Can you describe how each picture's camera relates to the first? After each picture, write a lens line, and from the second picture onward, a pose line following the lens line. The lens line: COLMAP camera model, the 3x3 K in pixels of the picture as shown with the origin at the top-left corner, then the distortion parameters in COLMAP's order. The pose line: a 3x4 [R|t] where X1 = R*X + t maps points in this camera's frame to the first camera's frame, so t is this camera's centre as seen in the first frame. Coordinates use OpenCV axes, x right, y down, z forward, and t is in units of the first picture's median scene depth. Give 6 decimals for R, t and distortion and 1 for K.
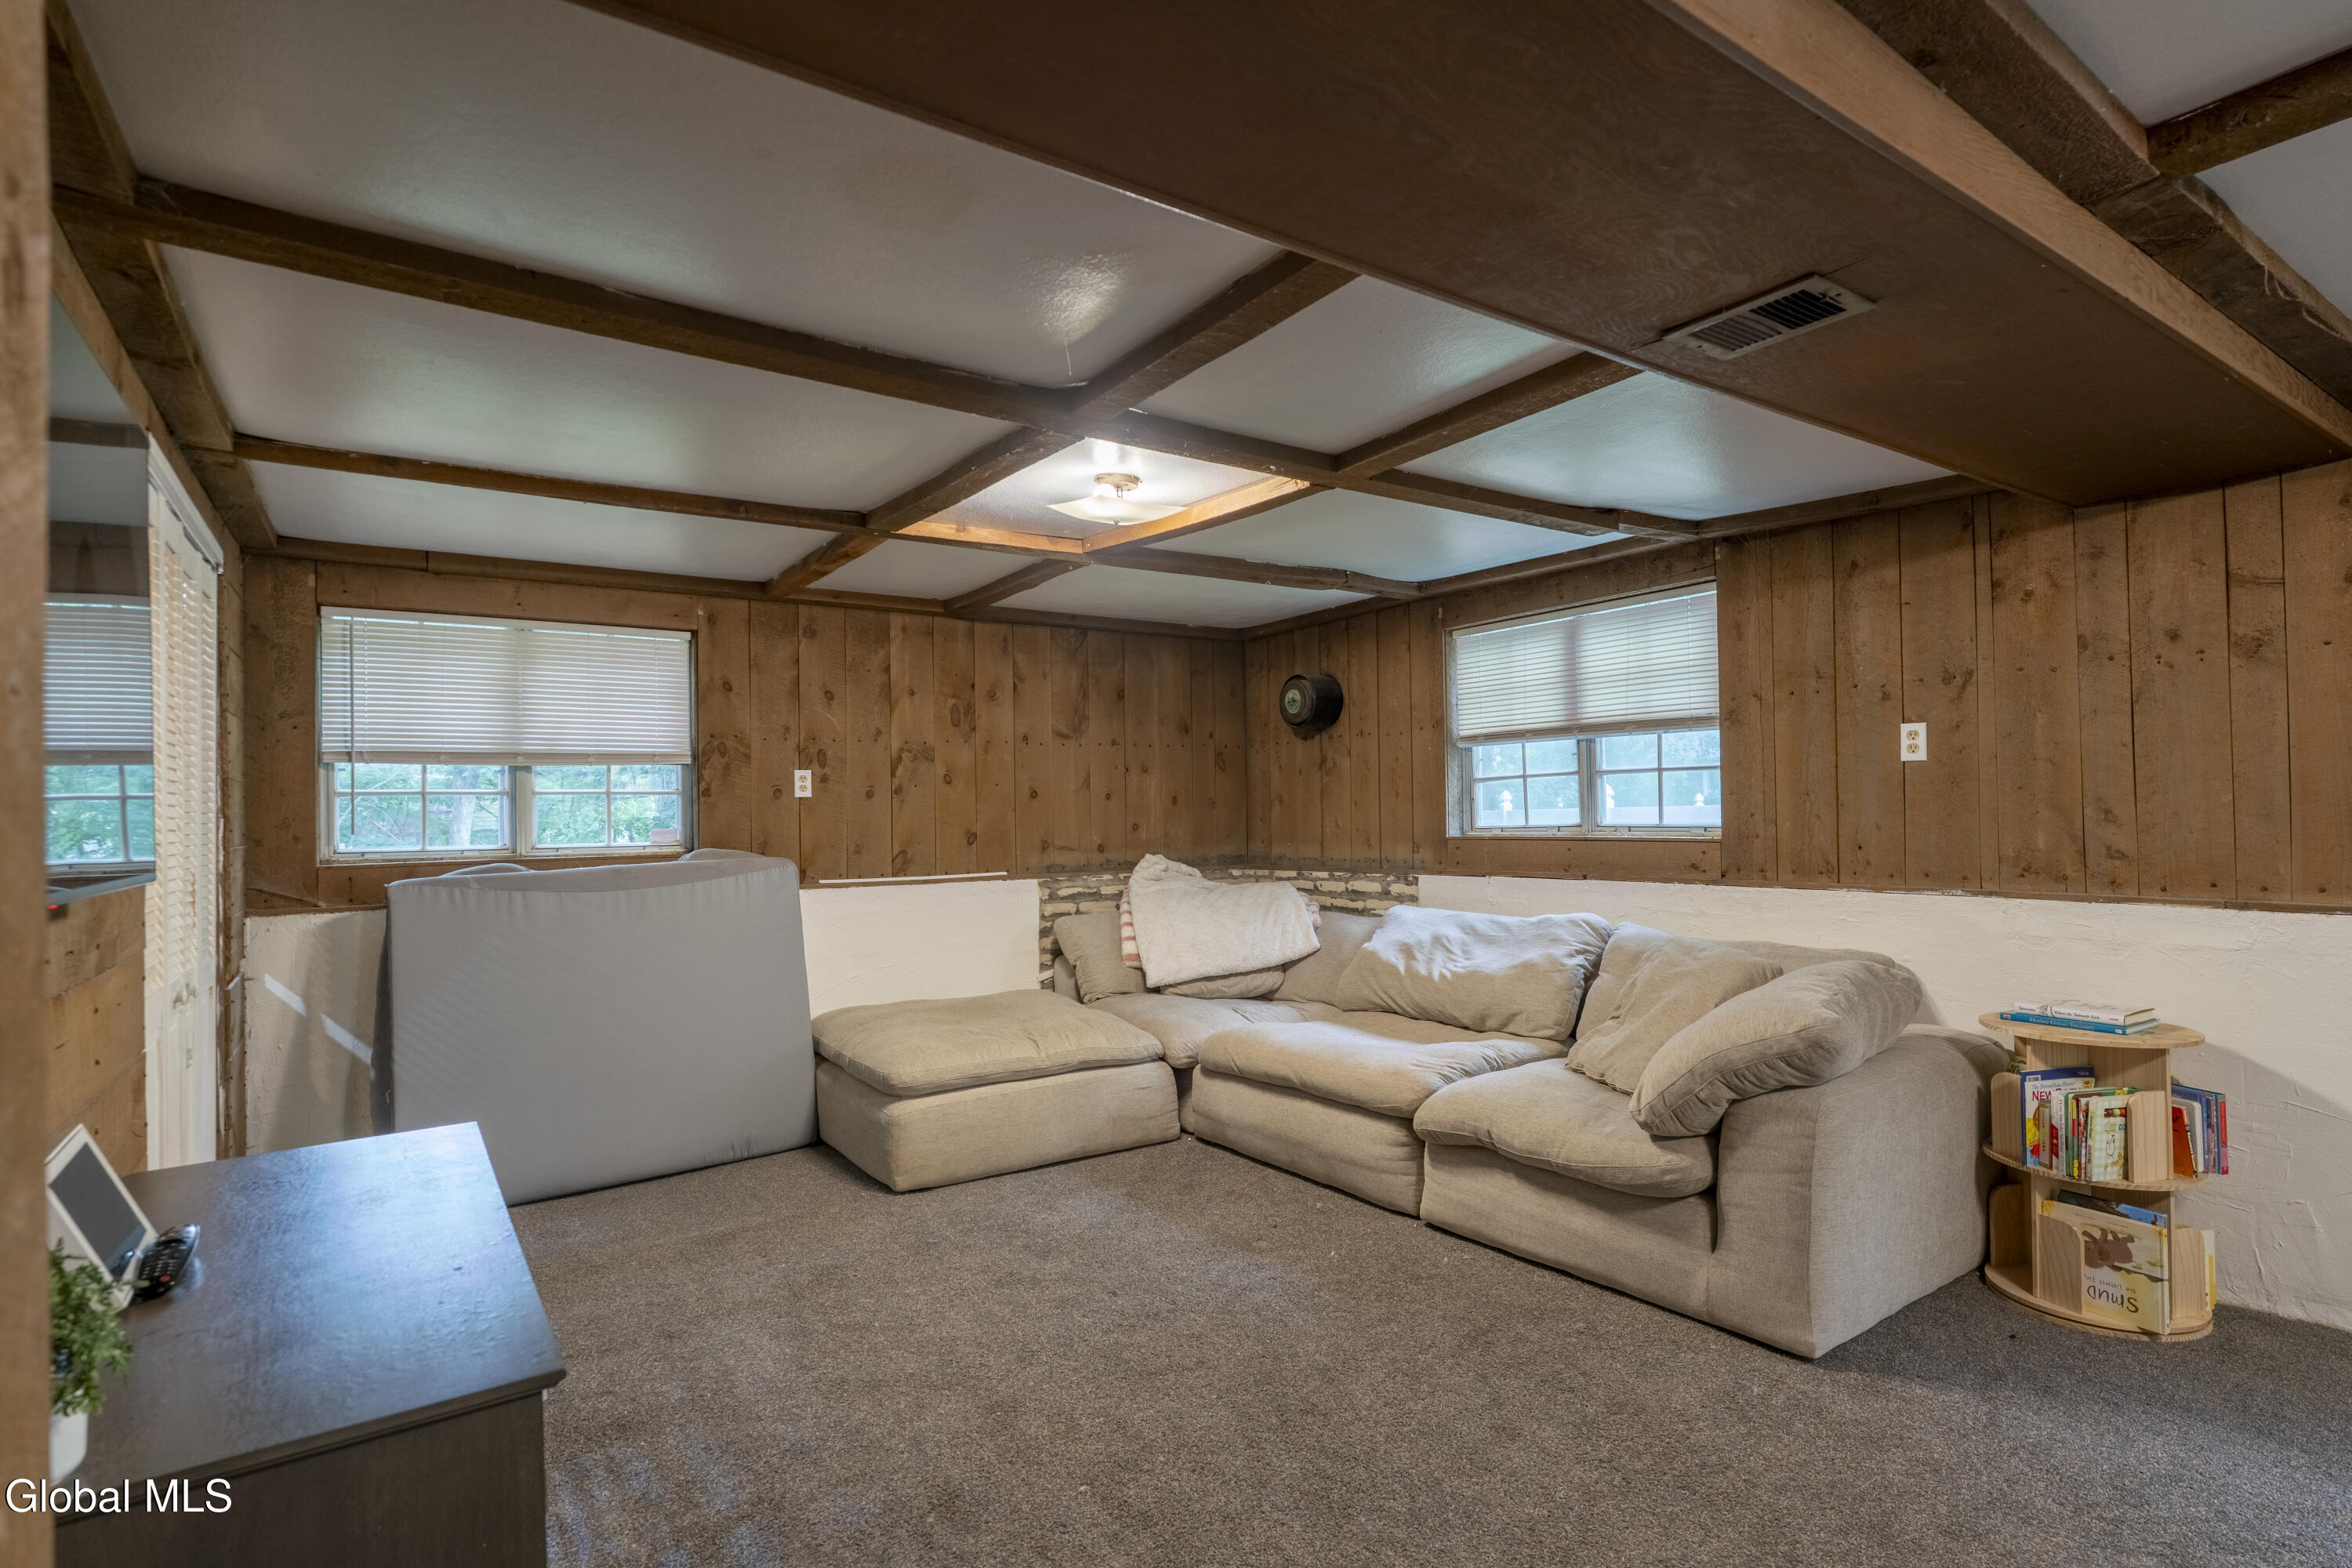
lens RADIAL K [[1153.8, 0, 1176.0], [0, 1153.8, 784.0], [0, 0, 1]] dist [-0.000694, -0.000087]
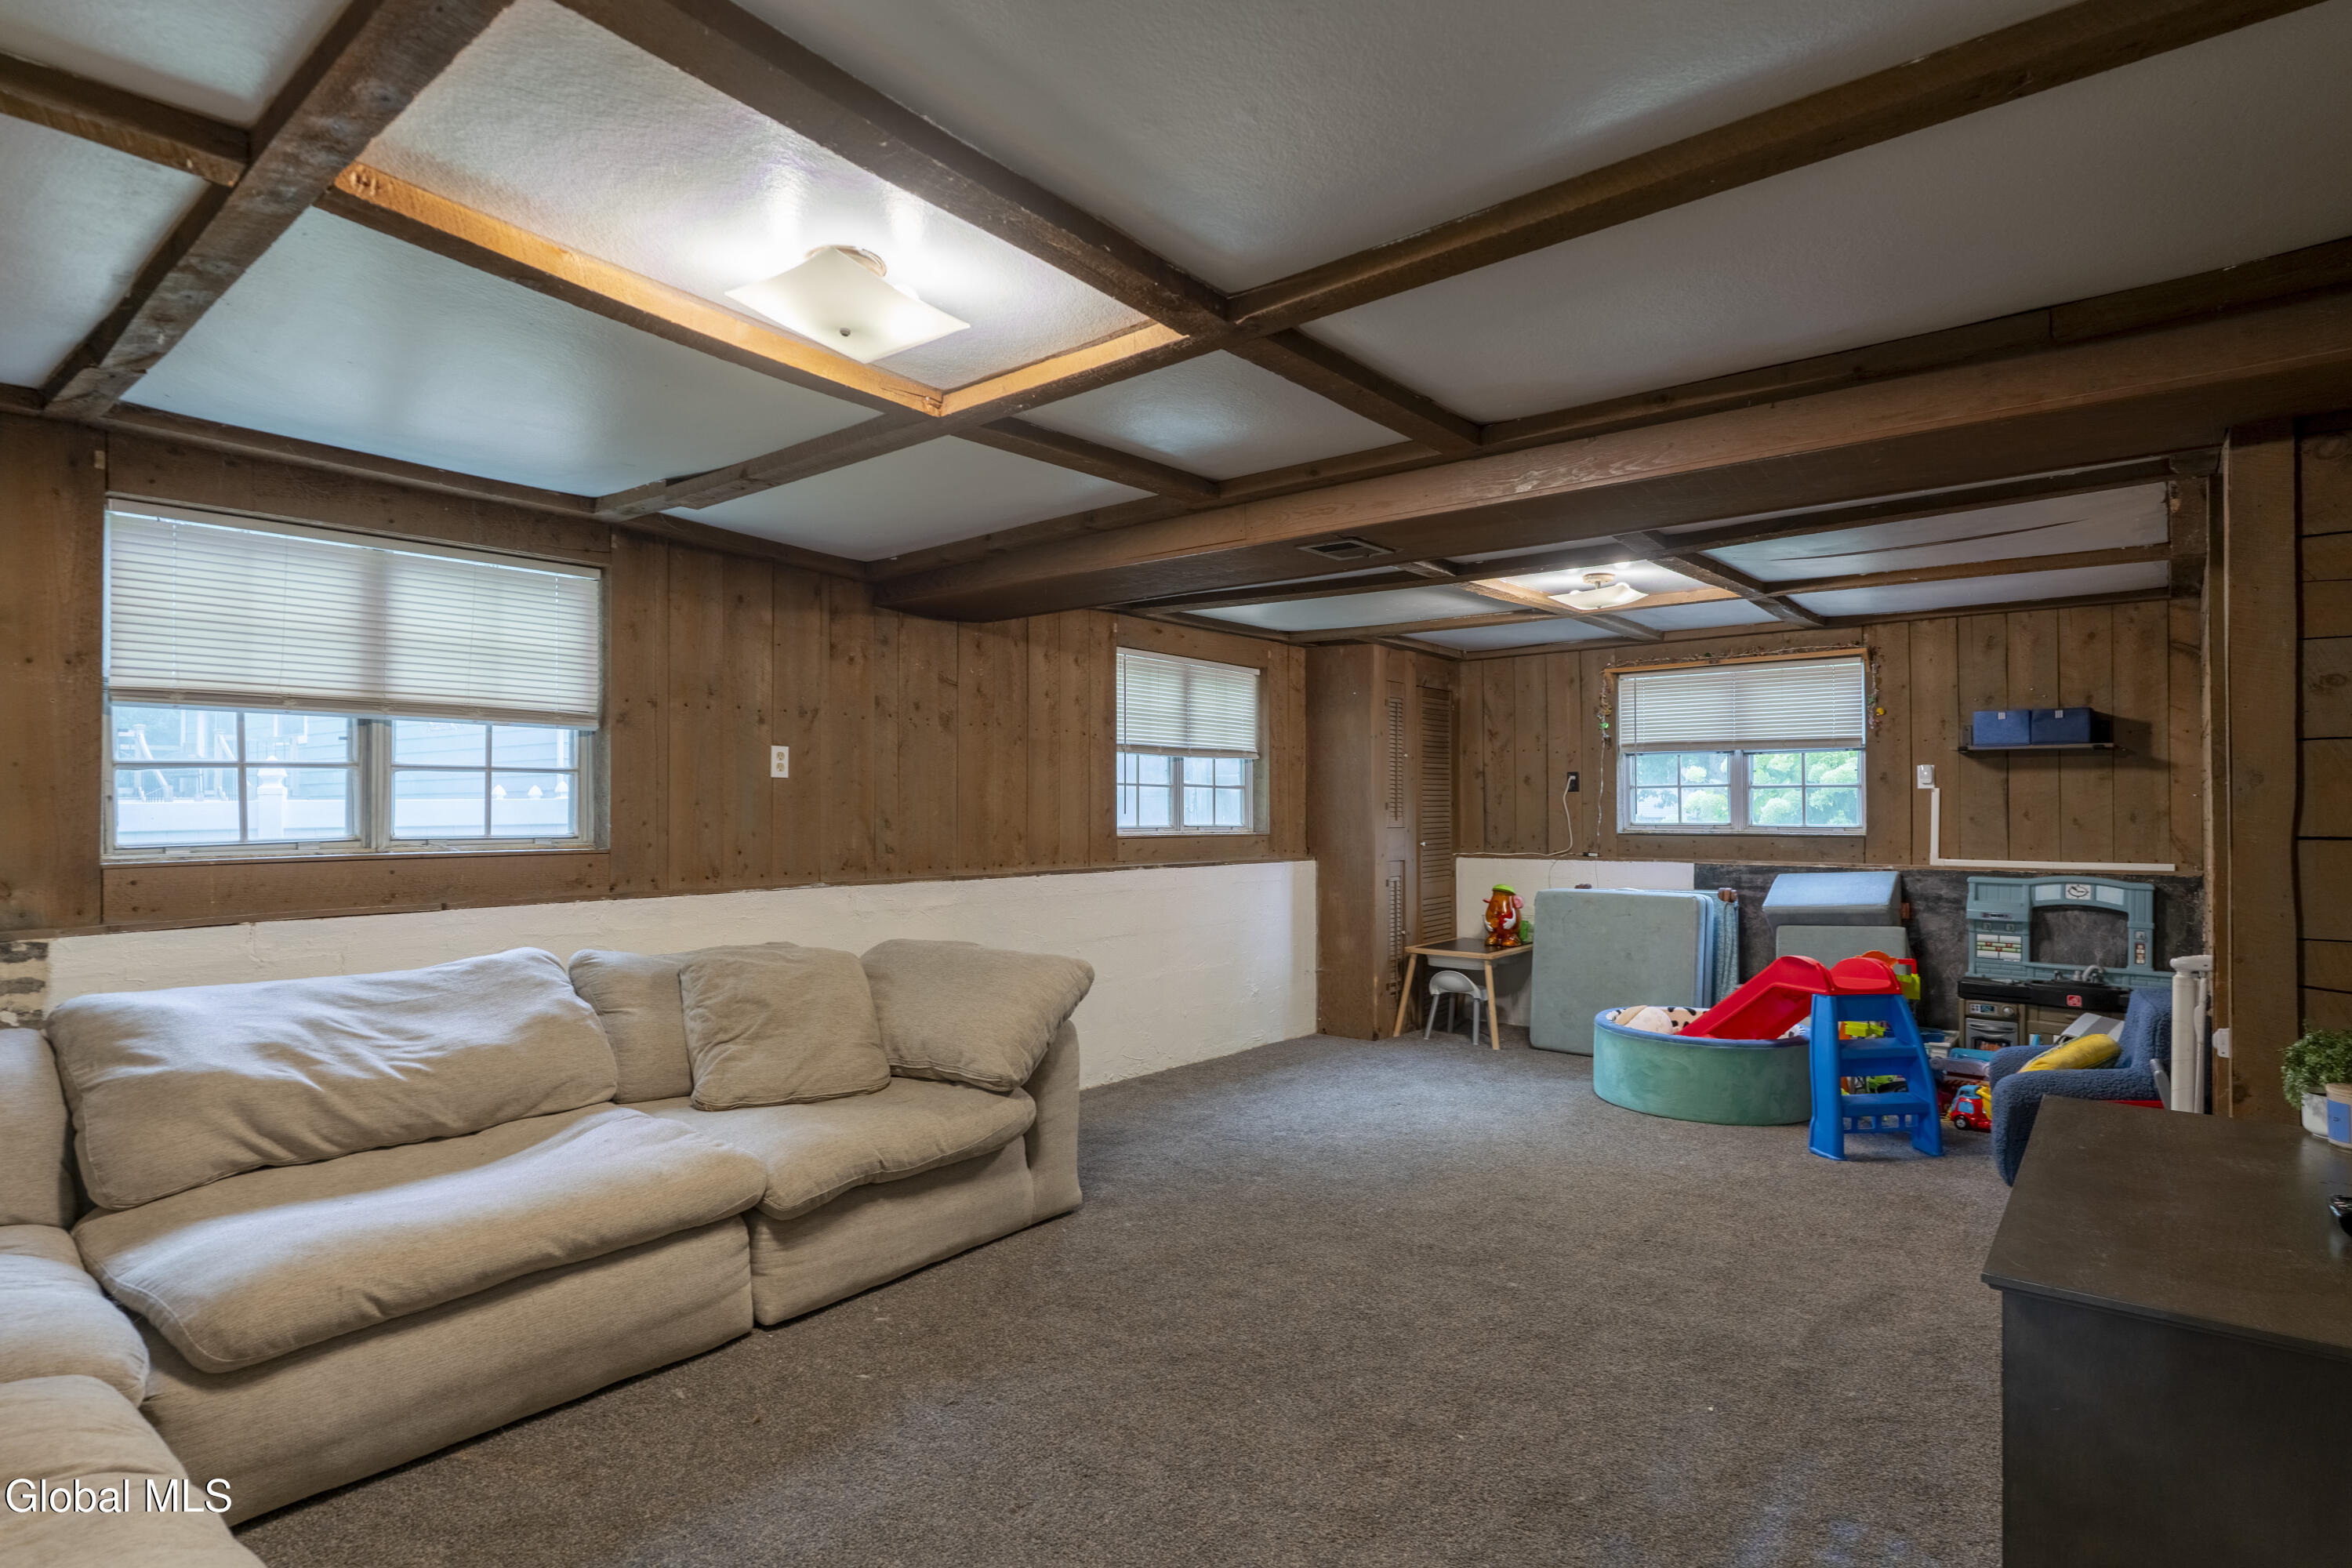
lens RADIAL K [[1207.7, 0, 1176.0], [0, 1207.7, 784.0], [0, 0, 1]] dist [-0.000578, 0.000157]
pose [[-0.271396, 0.037921, 0.961720, -0.662302], [-0.016868, 0.998883, -0.044147, 0.034210], [-0.962320, -0.028203, -0.270453, 0.938444]]
